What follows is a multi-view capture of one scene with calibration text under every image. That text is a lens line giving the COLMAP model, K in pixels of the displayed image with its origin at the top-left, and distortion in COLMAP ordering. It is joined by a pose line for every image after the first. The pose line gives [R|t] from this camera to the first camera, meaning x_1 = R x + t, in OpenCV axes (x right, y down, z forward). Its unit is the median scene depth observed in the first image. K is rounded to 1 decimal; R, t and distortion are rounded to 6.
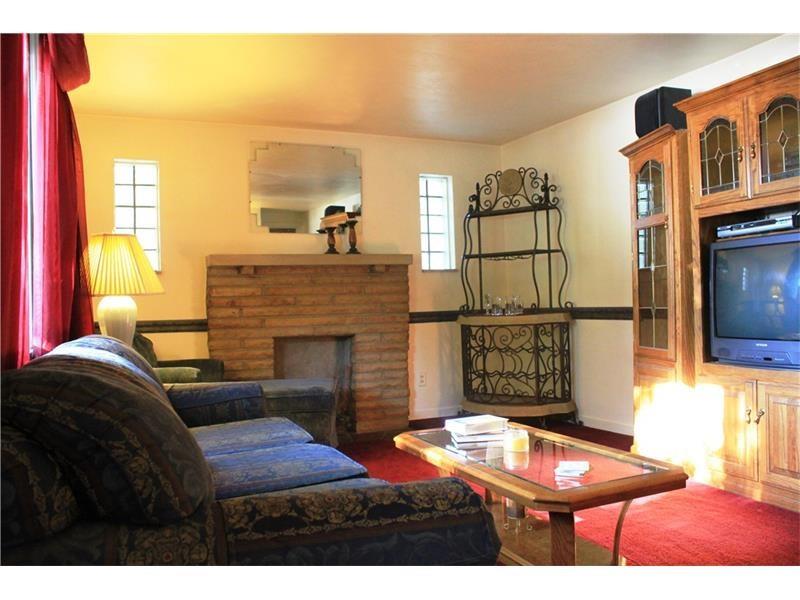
lens RADIAL K [[673.1, 0, 402.7], [0, 673.1, 298.9], [0, 0, 1]] dist [-0.156153, 0.136286]
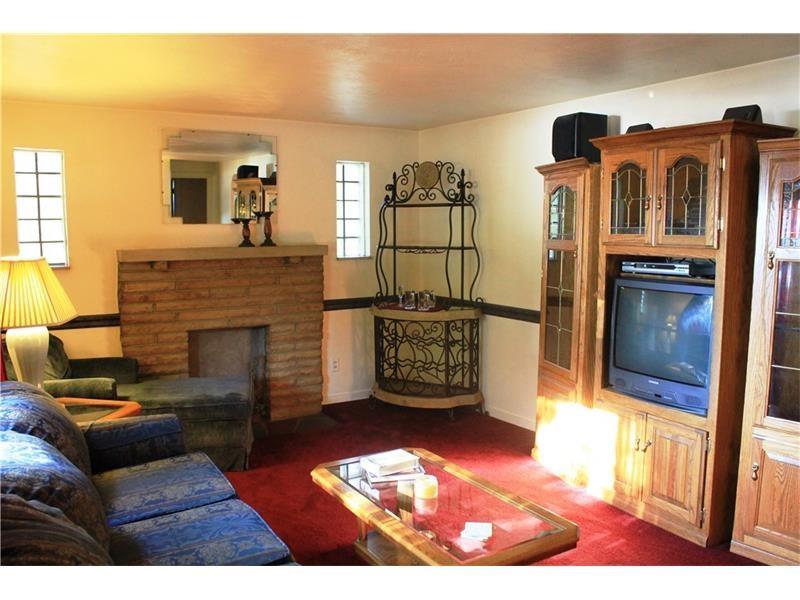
lens RADIAL K [[673.1, 0, 400.0], [0, 673.1, 303.8], [0, 0, 1]] dist [-0.156153, 0.136286]
pose [[0.991575, 0.012130, 0.128964, -0.007178], [-0.027342, 0.992773, 0.116853, -0.106714], [-0.126615, -0.119394, 0.984740, -0.009535]]
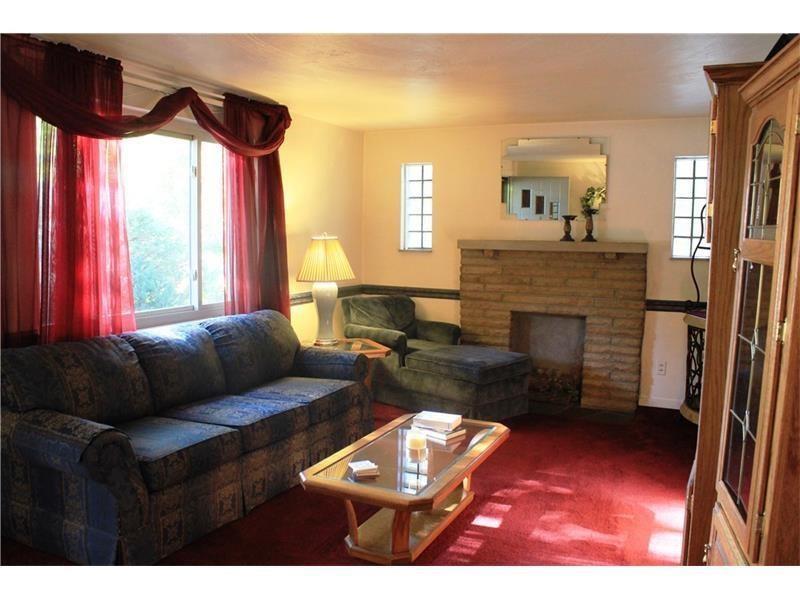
lens RADIAL K [[673.1, 0, 400.8], [0, 673.1, 305.8], [0, 0, 1]] dist [-0.156153, 0.136286]
pose [[0.651261, 0.119281, -0.749421, 0.555857], [-0.023404, 0.990256, 0.137275, -0.107194], [0.758493, -0.071863, 0.647707, 0.097765]]
